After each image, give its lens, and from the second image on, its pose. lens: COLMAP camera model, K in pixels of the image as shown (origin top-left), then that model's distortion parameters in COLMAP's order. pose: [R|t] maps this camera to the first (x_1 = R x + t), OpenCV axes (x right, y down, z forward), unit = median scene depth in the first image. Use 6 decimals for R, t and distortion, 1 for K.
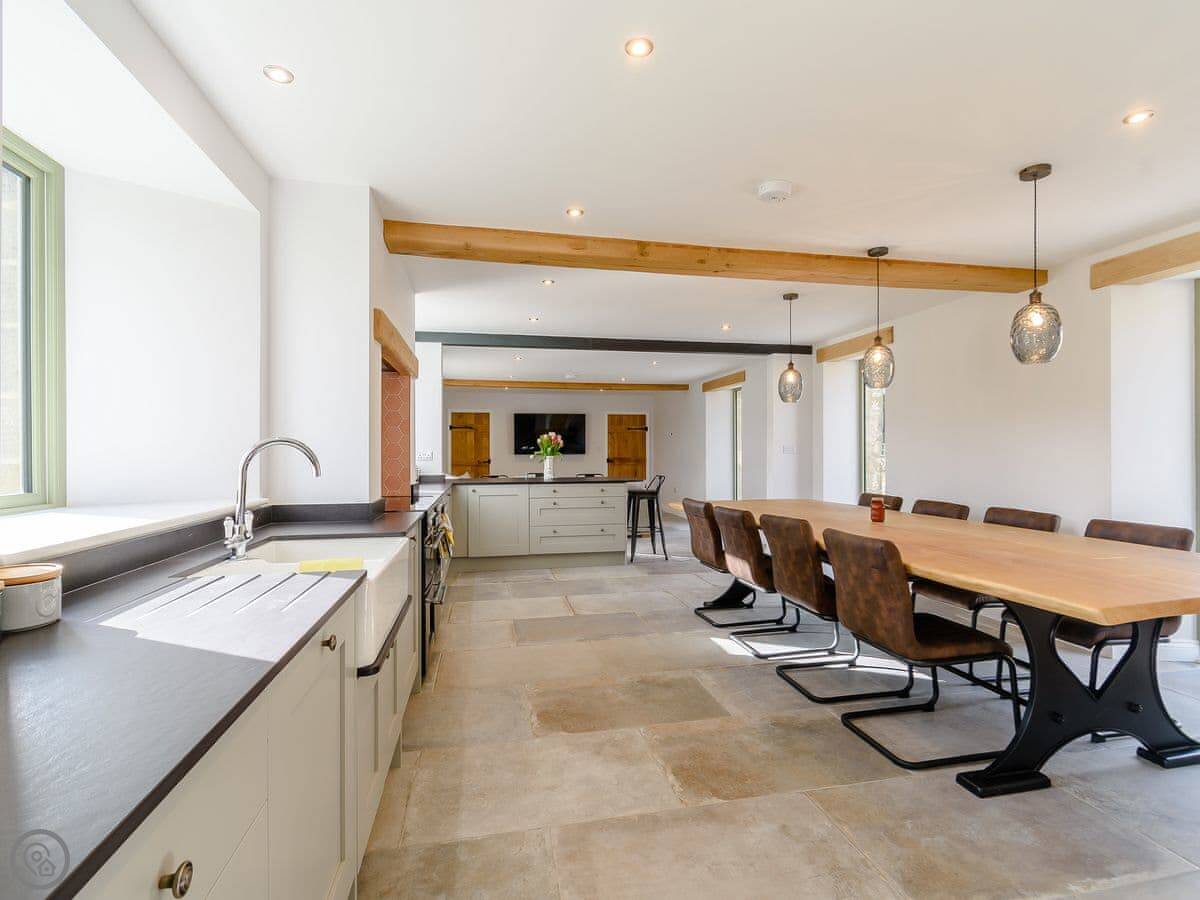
lens RADIAL K [[536.6, 0, 582.4], [0, 536.6, 452.1], [0, 0, 1]] dist [-0.001826, -0.000264]
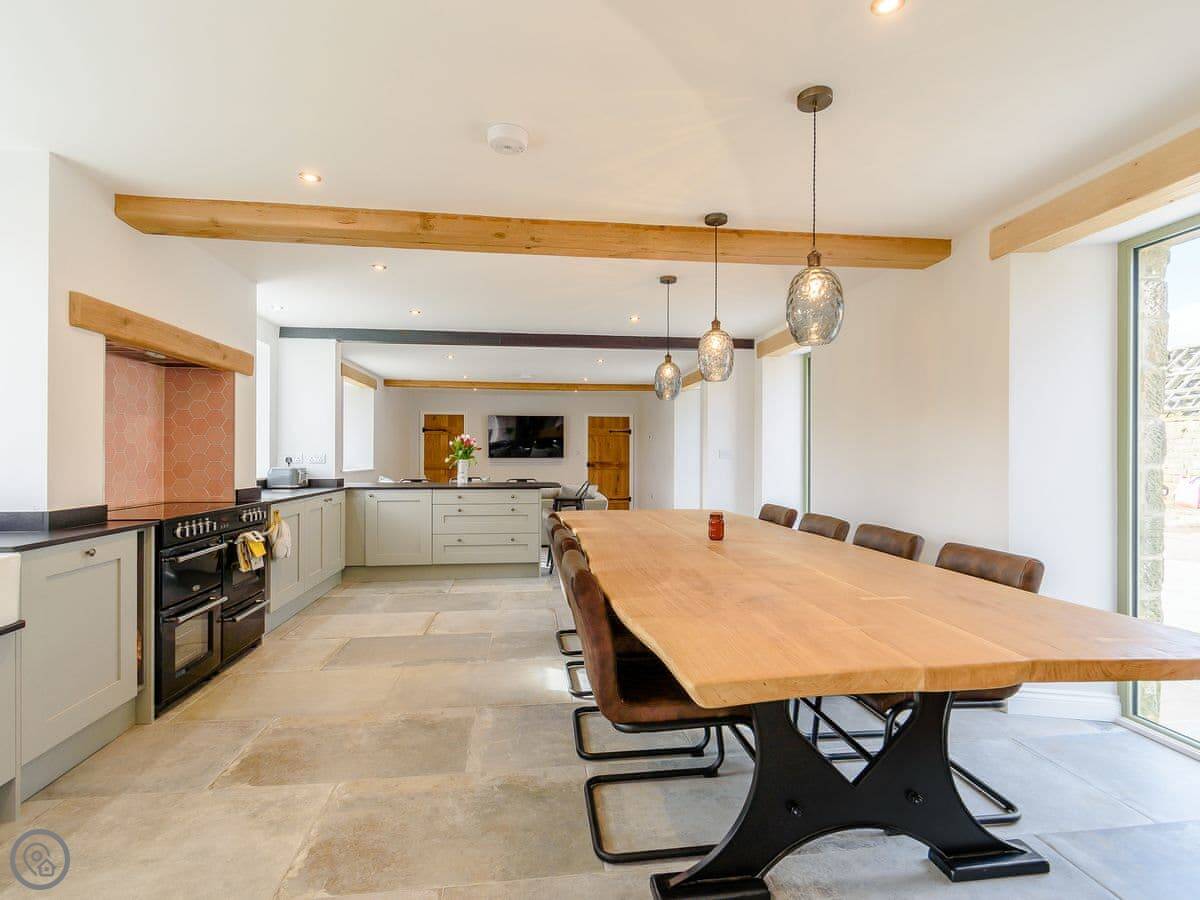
lens RADIAL K [[536.6, 0, 596.2], [0, 536.6, 456.8], [0, 0, 1]] dist [-0.001826, -0.000264]
pose [[0.997243, 0.006160, -0.073955, 0.415670], [-0.006036, 0.999980, 0.001891, -0.001228], [0.073965, -0.001439, 0.997260, 0.140347]]
